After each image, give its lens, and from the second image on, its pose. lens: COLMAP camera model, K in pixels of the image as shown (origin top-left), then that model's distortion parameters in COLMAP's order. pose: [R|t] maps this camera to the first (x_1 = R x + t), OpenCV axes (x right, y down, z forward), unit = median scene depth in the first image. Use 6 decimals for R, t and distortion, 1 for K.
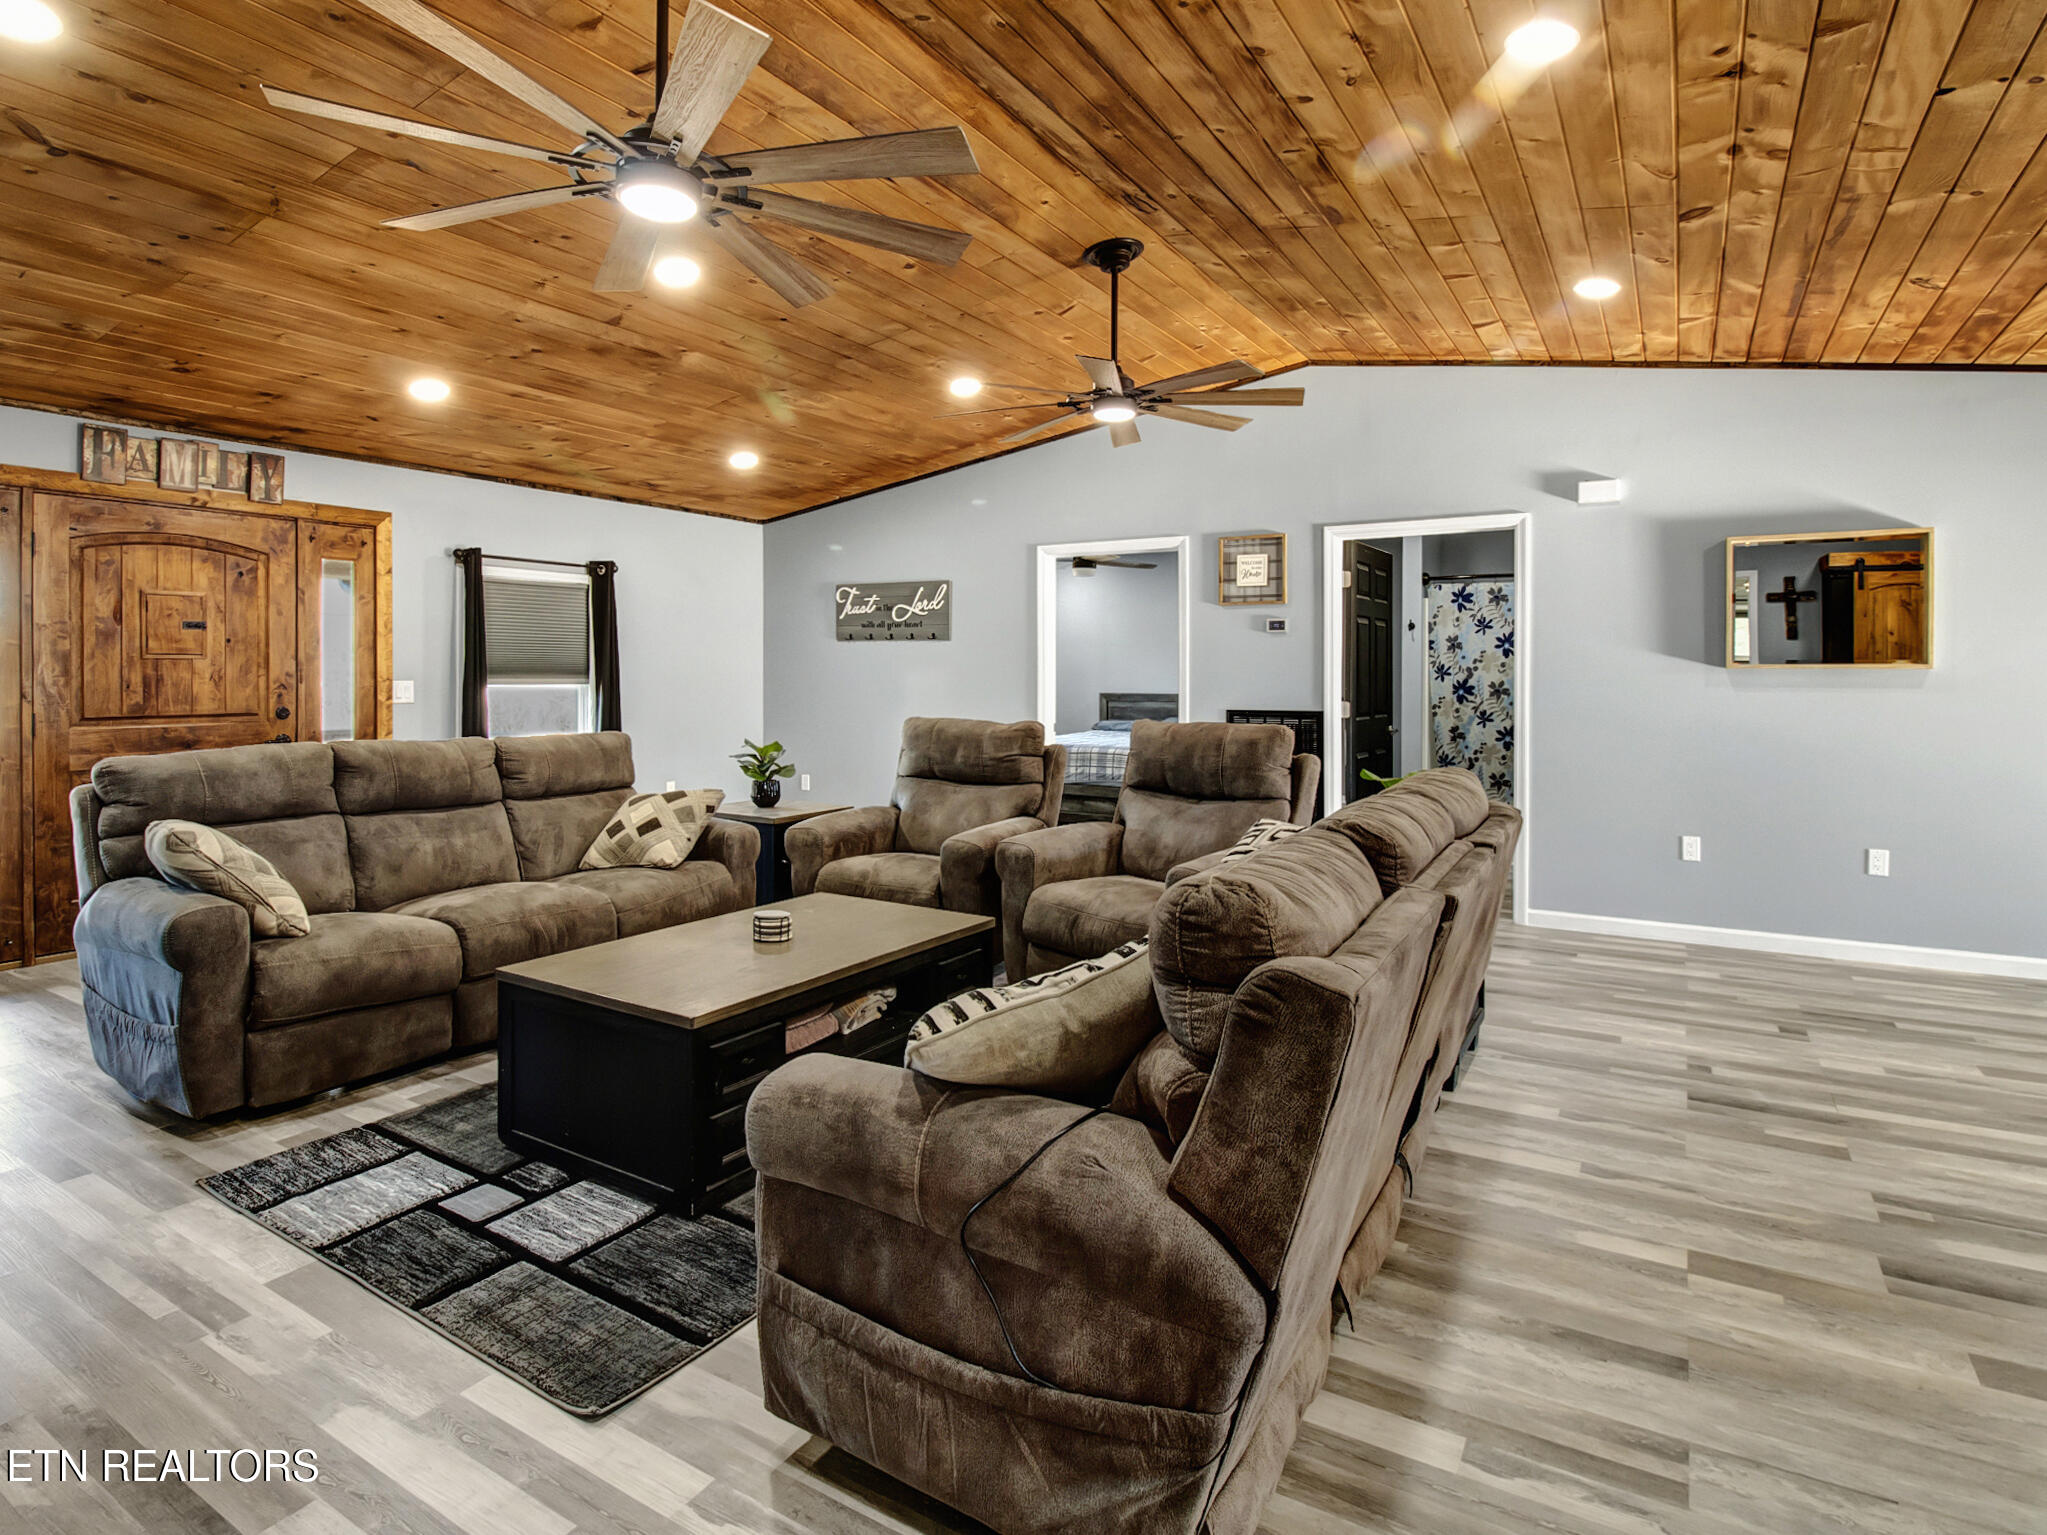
lens RADIAL K [[1091.4, 0, 1022.8], [0, 1091.4, 674.6], [0, 0, 1]] dist [-0.001290, -0.011062]
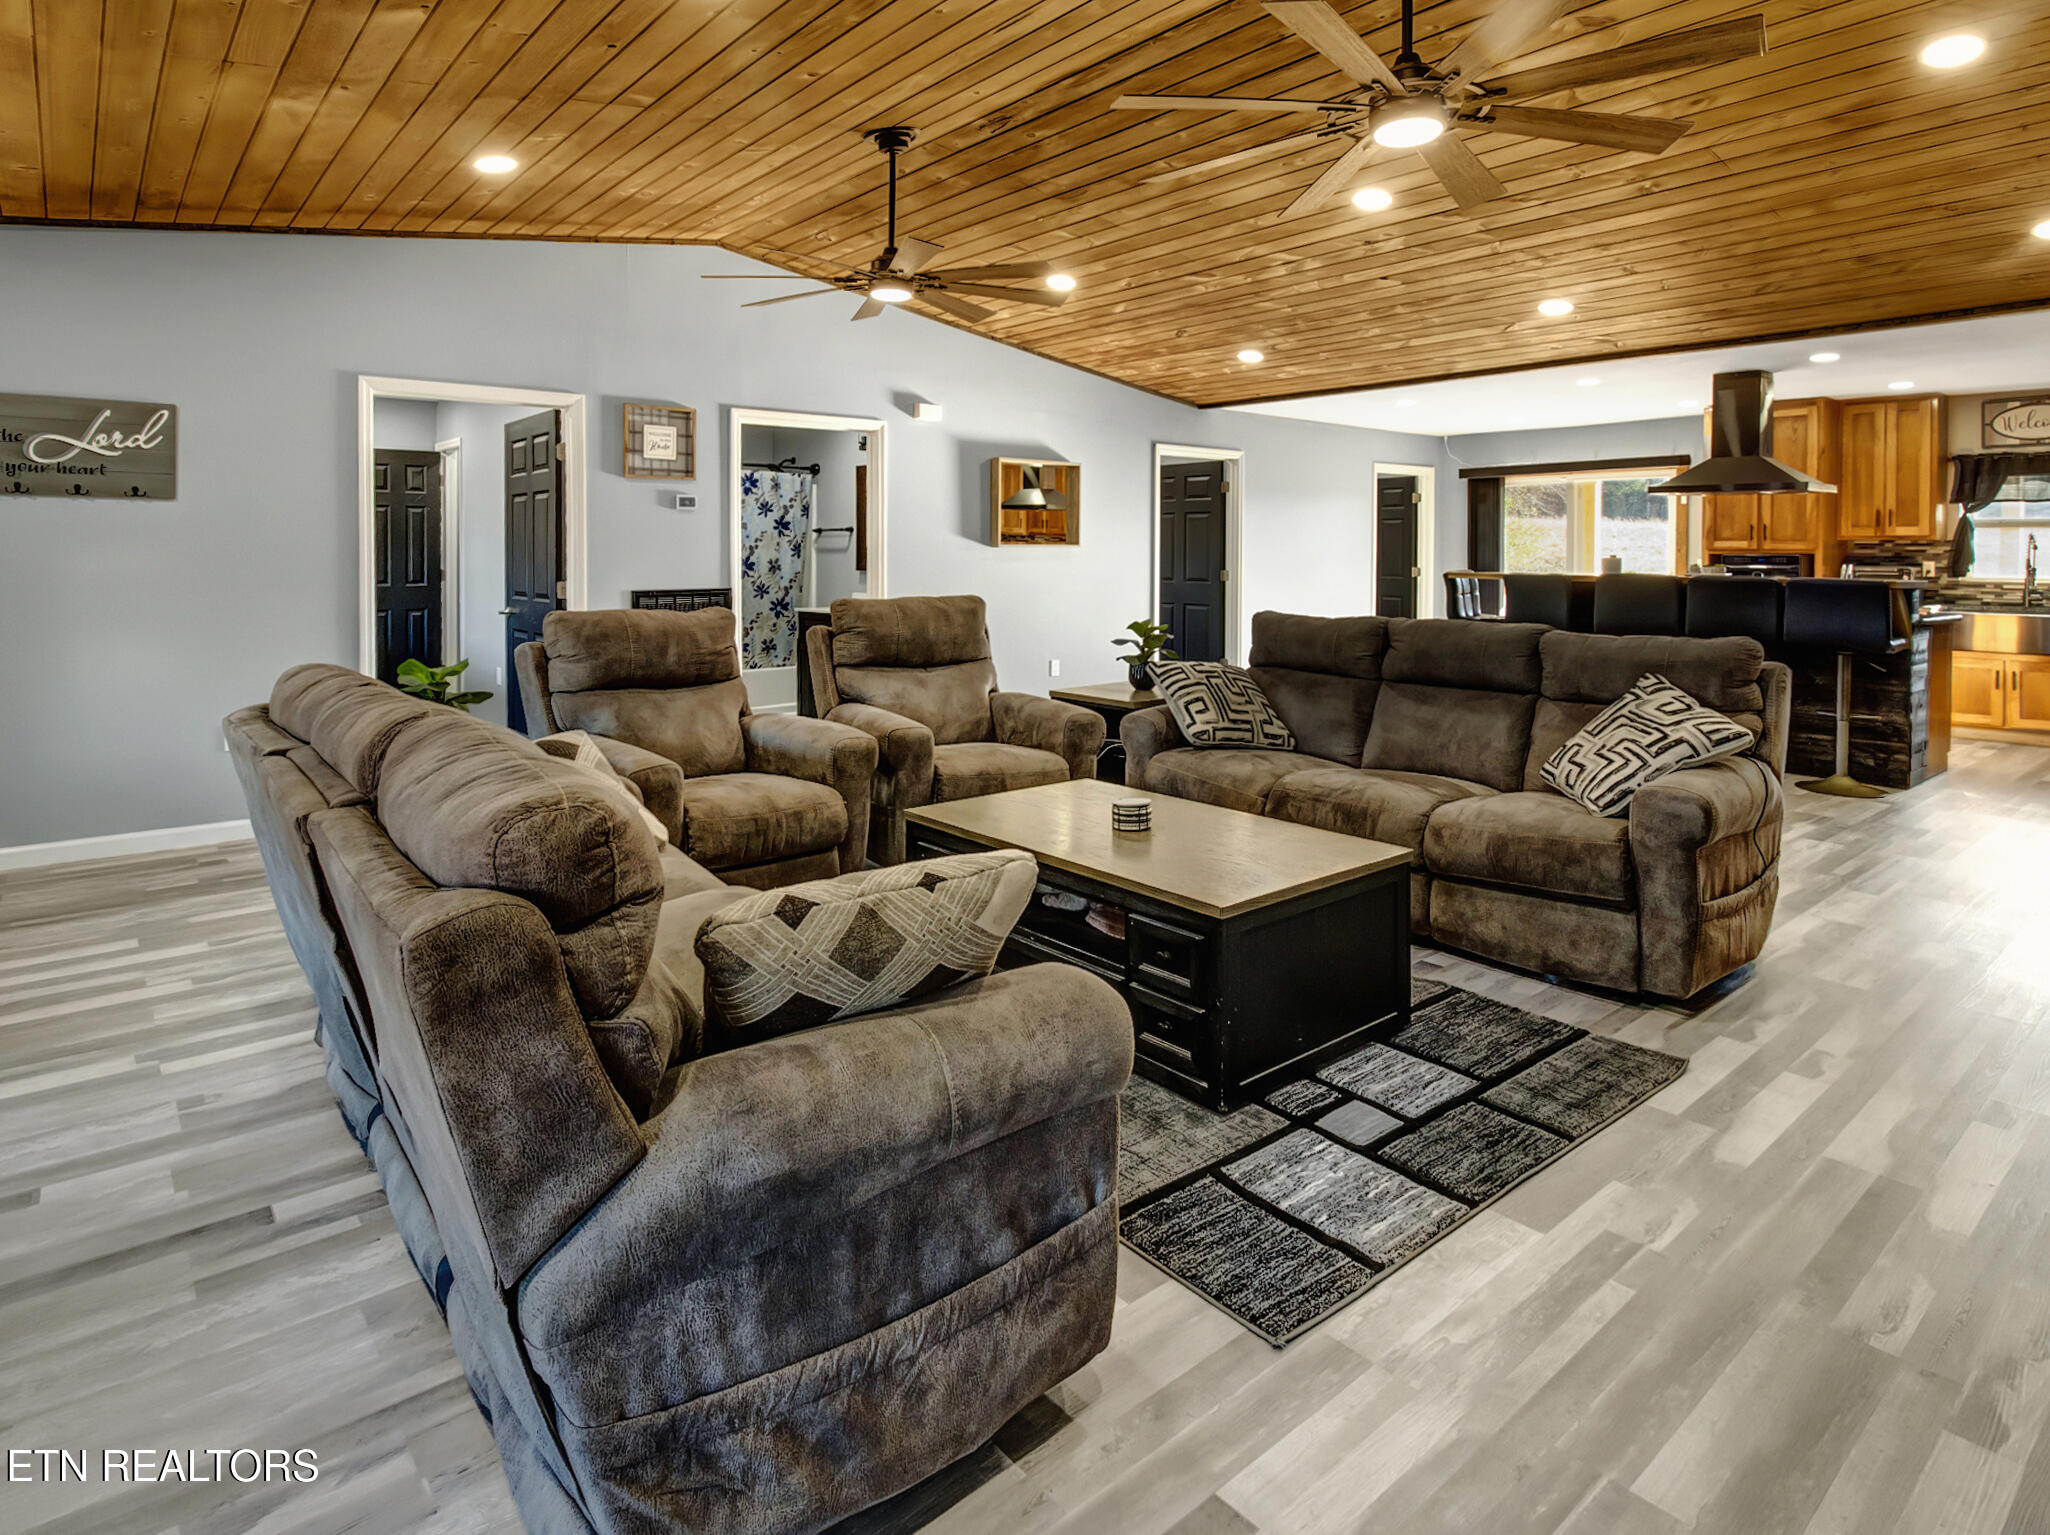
lens RADIAL K [[1133.4, 0, 986.8], [0, 1133.4, 558.5], [0, 0, 1]] dist [-0.004584, -0.001506]
pose [[0.333675, -0.008498, 0.942650, -0.736708], [0.002060, 0.999964, 0.008285, -0.002820], [-0.942686, -0.000823, 0.333680, 0.476865]]
